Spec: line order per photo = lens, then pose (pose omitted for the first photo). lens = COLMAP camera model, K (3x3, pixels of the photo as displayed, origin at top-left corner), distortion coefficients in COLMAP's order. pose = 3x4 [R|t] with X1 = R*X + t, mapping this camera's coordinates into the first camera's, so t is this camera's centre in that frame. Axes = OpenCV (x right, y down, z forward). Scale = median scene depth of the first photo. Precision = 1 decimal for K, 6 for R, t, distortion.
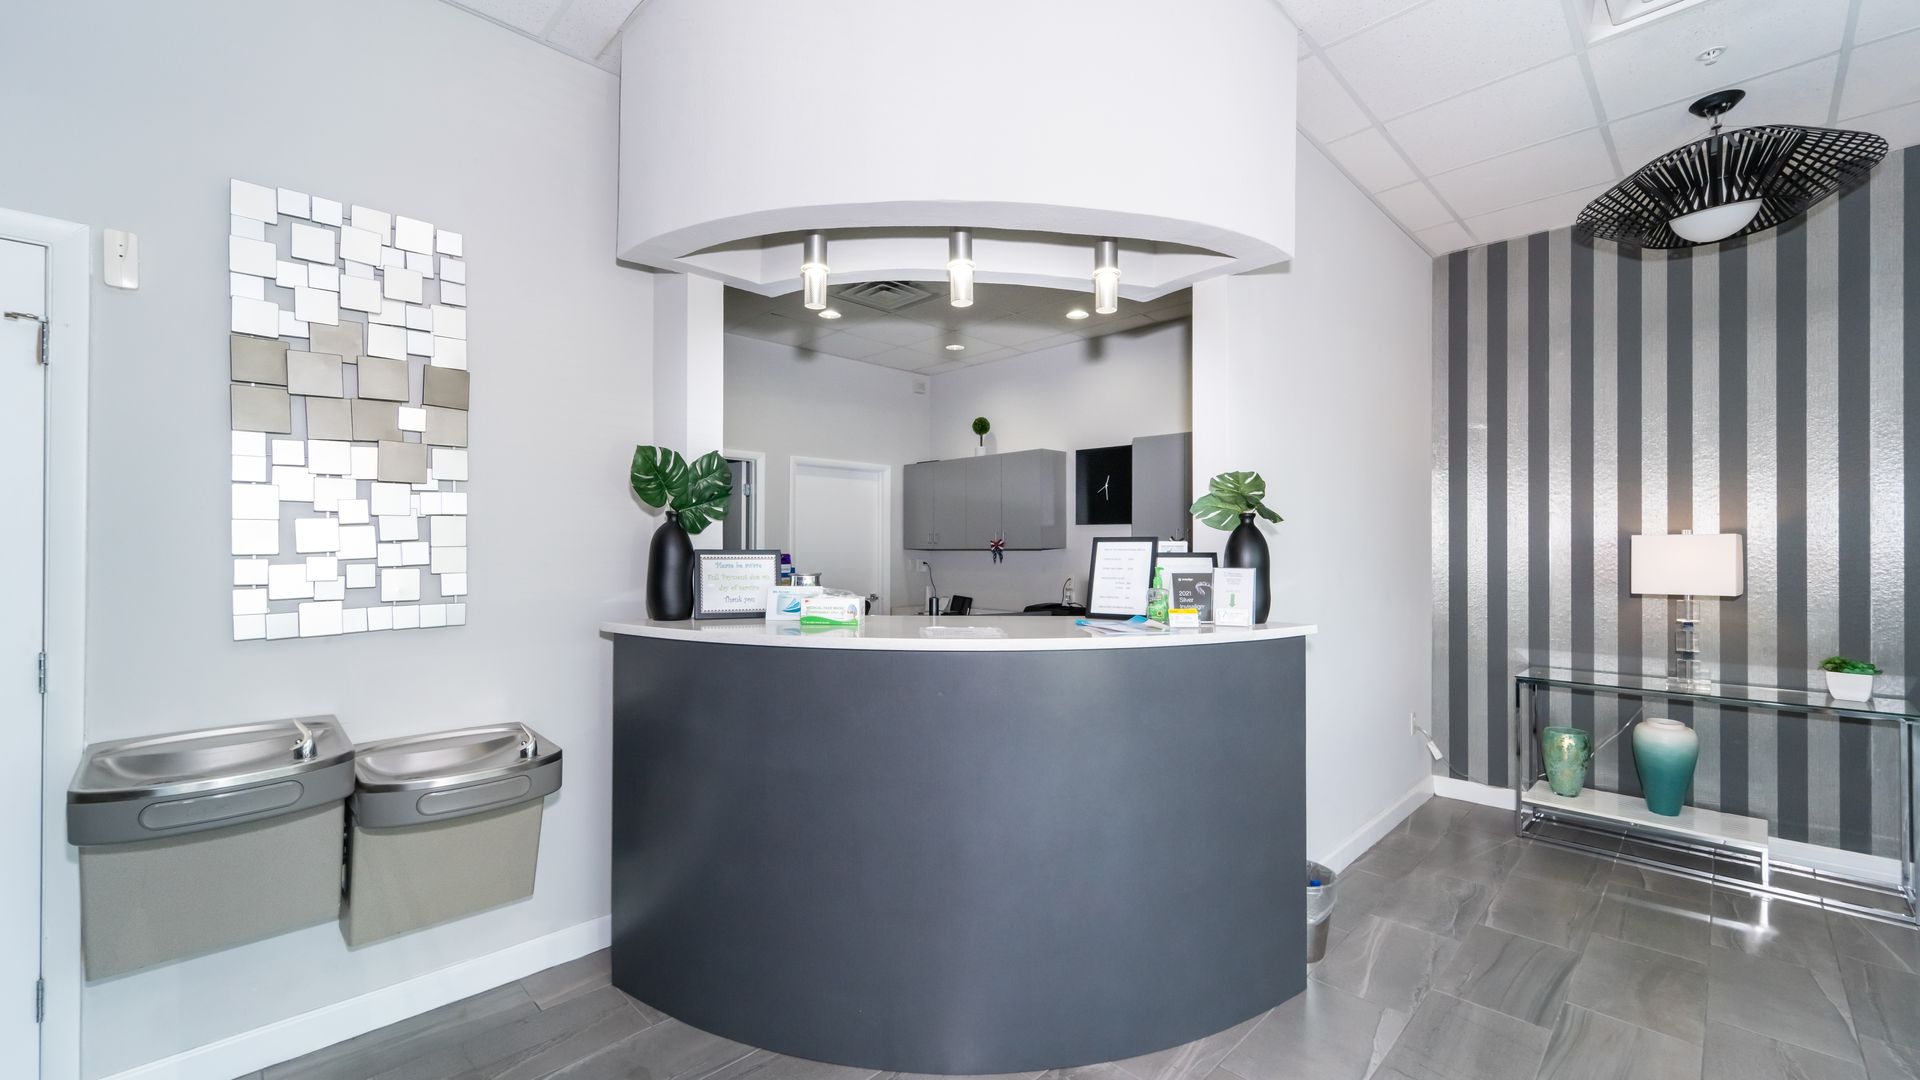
lens RADIAL K [[767.2, 0, 964.7], [0, 767.2, 539.0], [0, 0, 1]] dist [-0.001153, -0.000159]
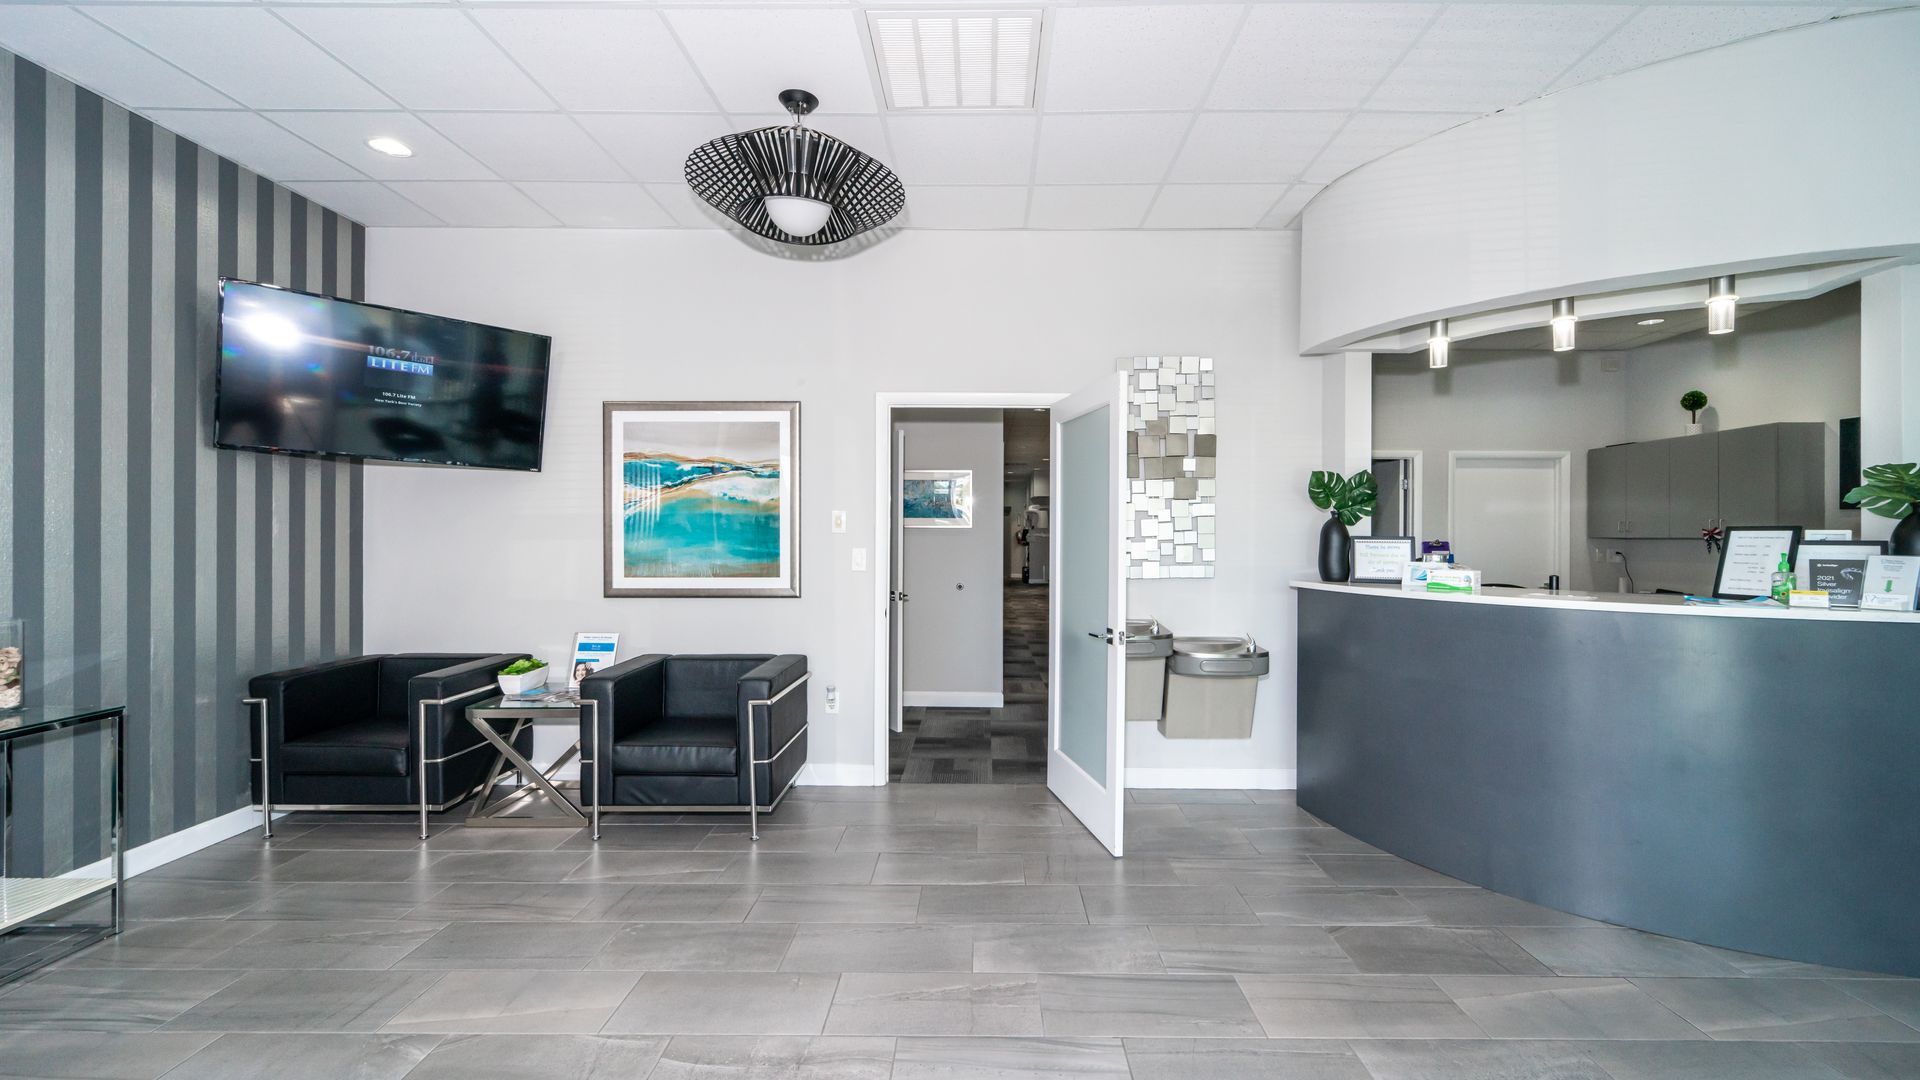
lens RADIAL K [[767.2, 0, 964.7], [0, 767.2, 539.0], [0, 0, 1]] dist [-0.001153, -0.000159]
pose [[0.683956, 0.006342, -0.729496, 0.243614], [0.004515, 0.999906, 0.012926, -0.003402], [0.729509, -0.012135, 0.683863, -0.620975]]
